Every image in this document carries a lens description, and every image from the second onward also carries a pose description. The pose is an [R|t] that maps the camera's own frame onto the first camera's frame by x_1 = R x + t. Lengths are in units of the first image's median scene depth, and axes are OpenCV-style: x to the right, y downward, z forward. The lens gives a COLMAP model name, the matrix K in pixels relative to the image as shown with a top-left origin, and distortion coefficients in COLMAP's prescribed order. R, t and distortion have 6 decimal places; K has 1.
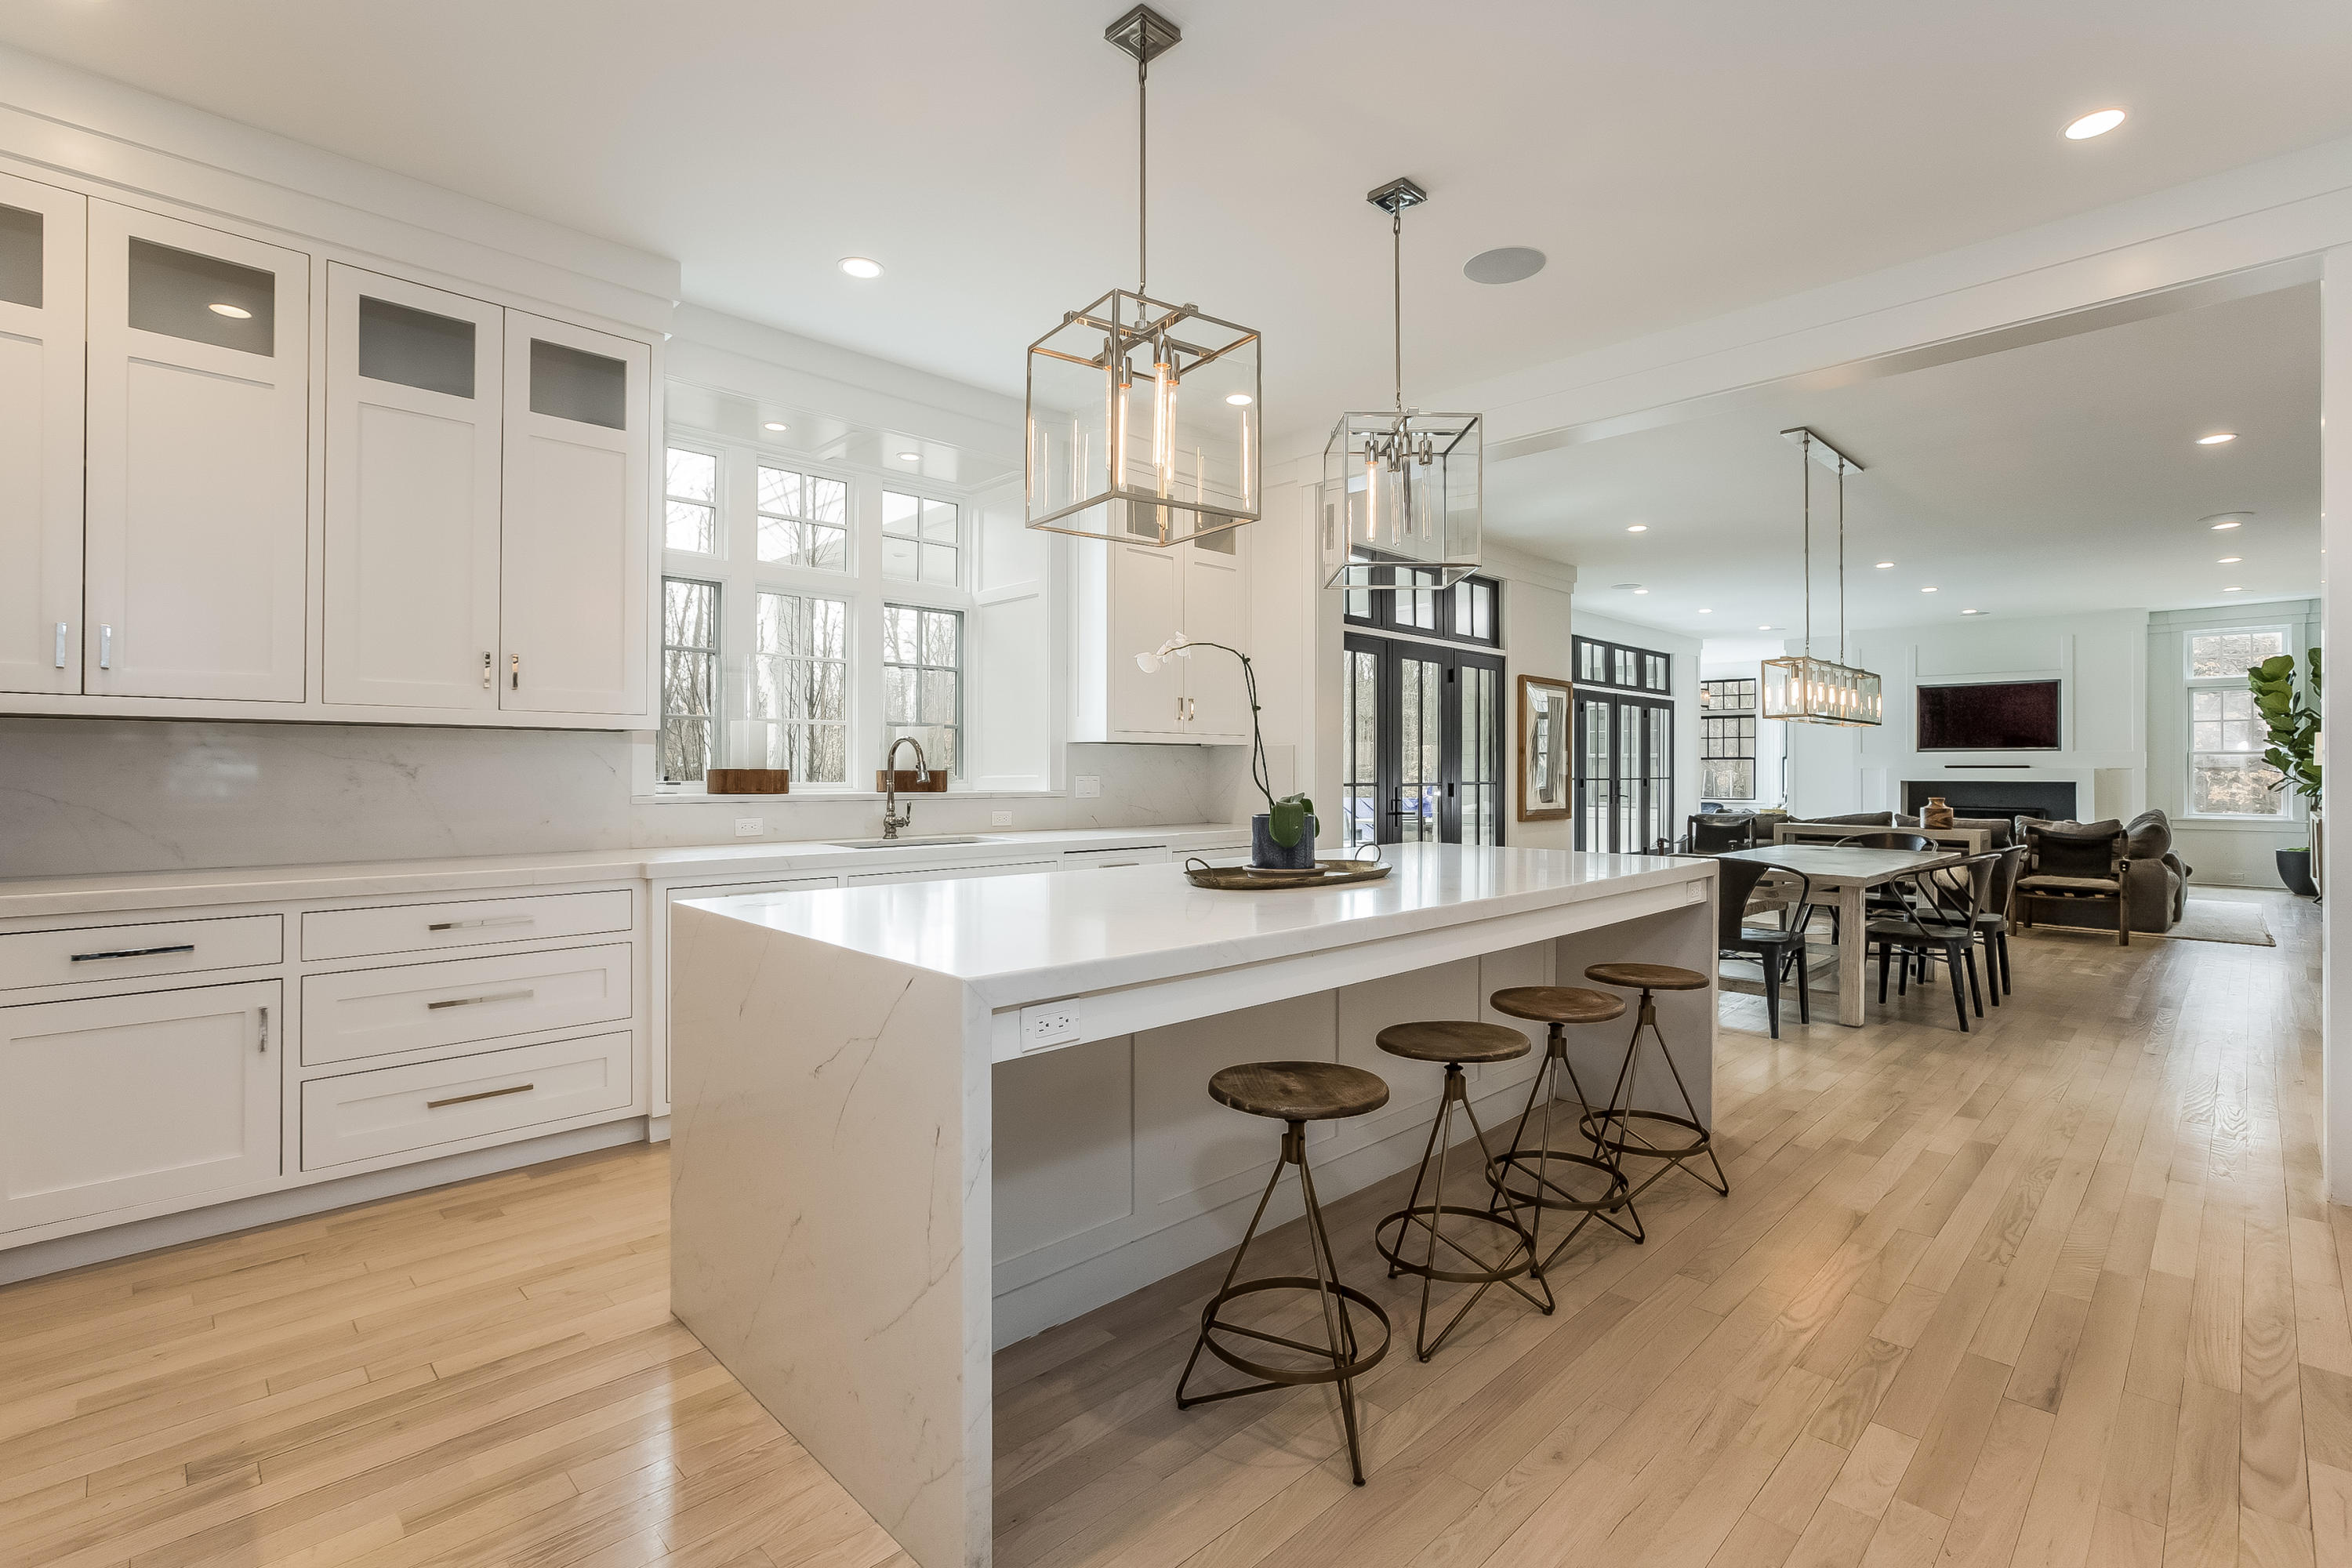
lens RADIAL K [[1057.8, 0, 1199.4], [0, 1057.8, 777.3], [0, 0, 1]] dist [-0.030313, 0.010859]
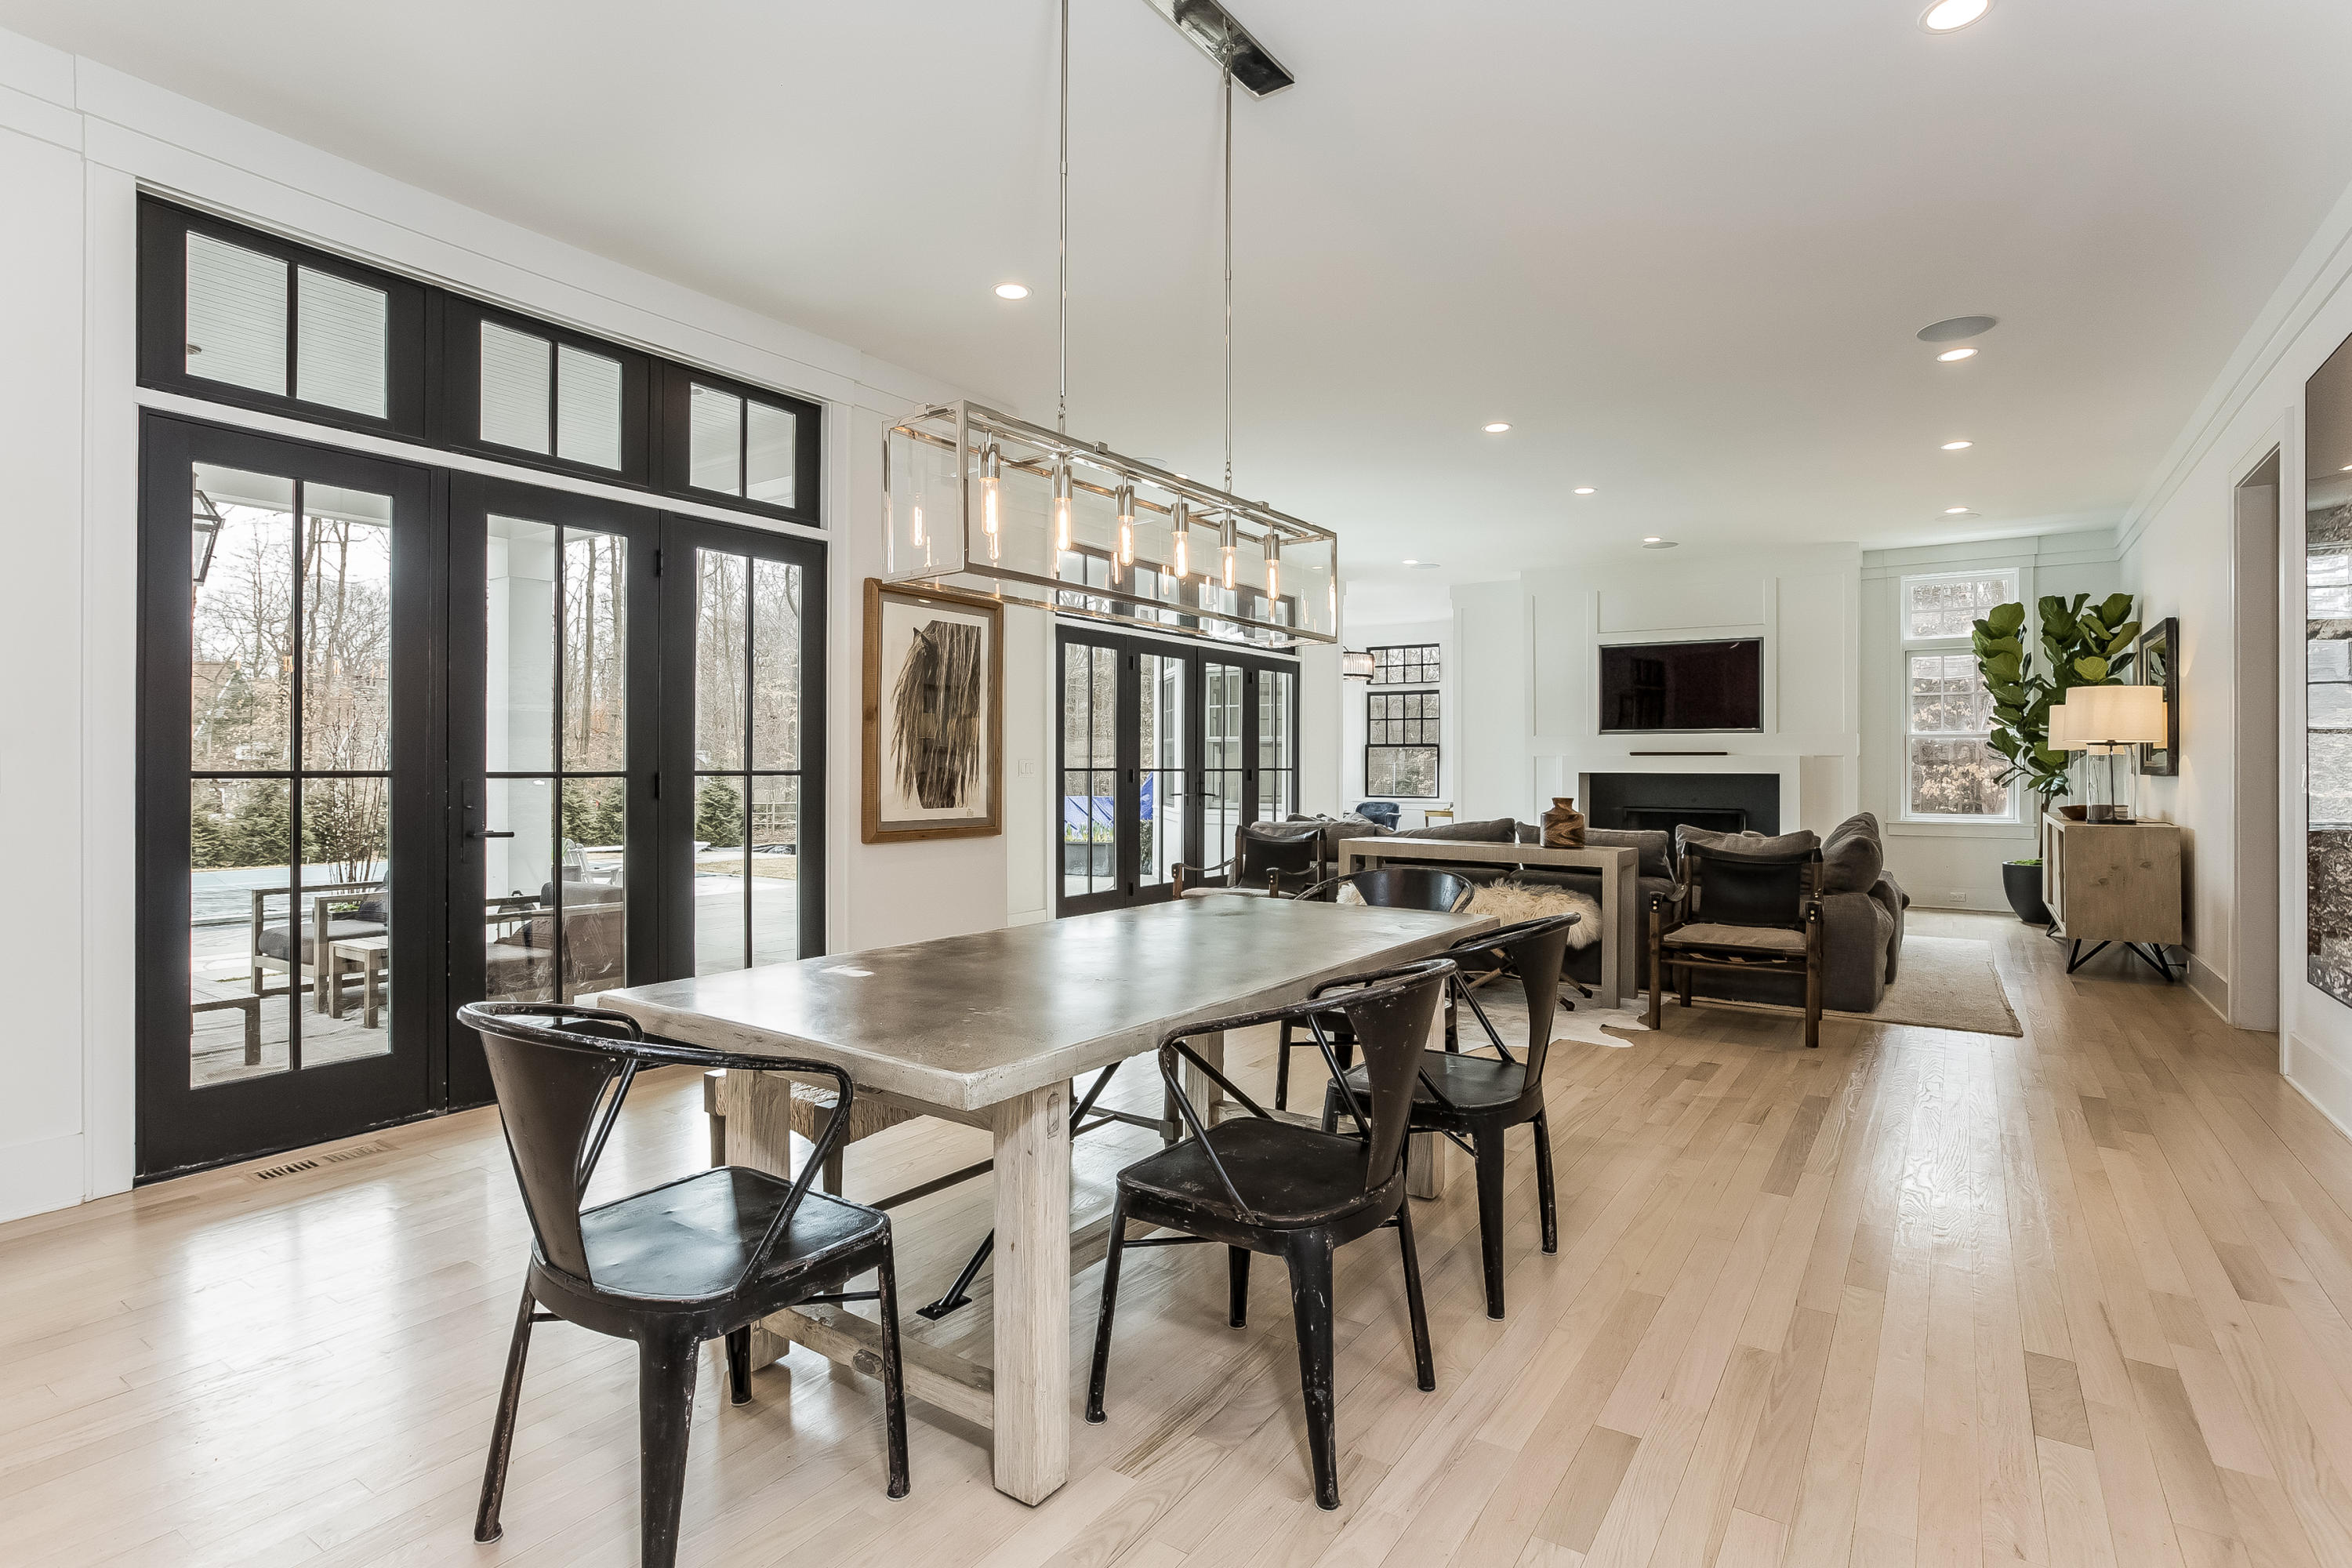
lens RADIAL K [[1197.5, 0, 1176.0], [0, 1197.5, 784.0], [0, 0, 1]] dist [-0.042472, 0.000740]
pose [[0.978778, -0.001582, 0.204918, 0.279624], [-0.000491, 0.999949, 0.010065, 0.003962], [-0.204924, -0.009952, 0.978727, 0.293505]]
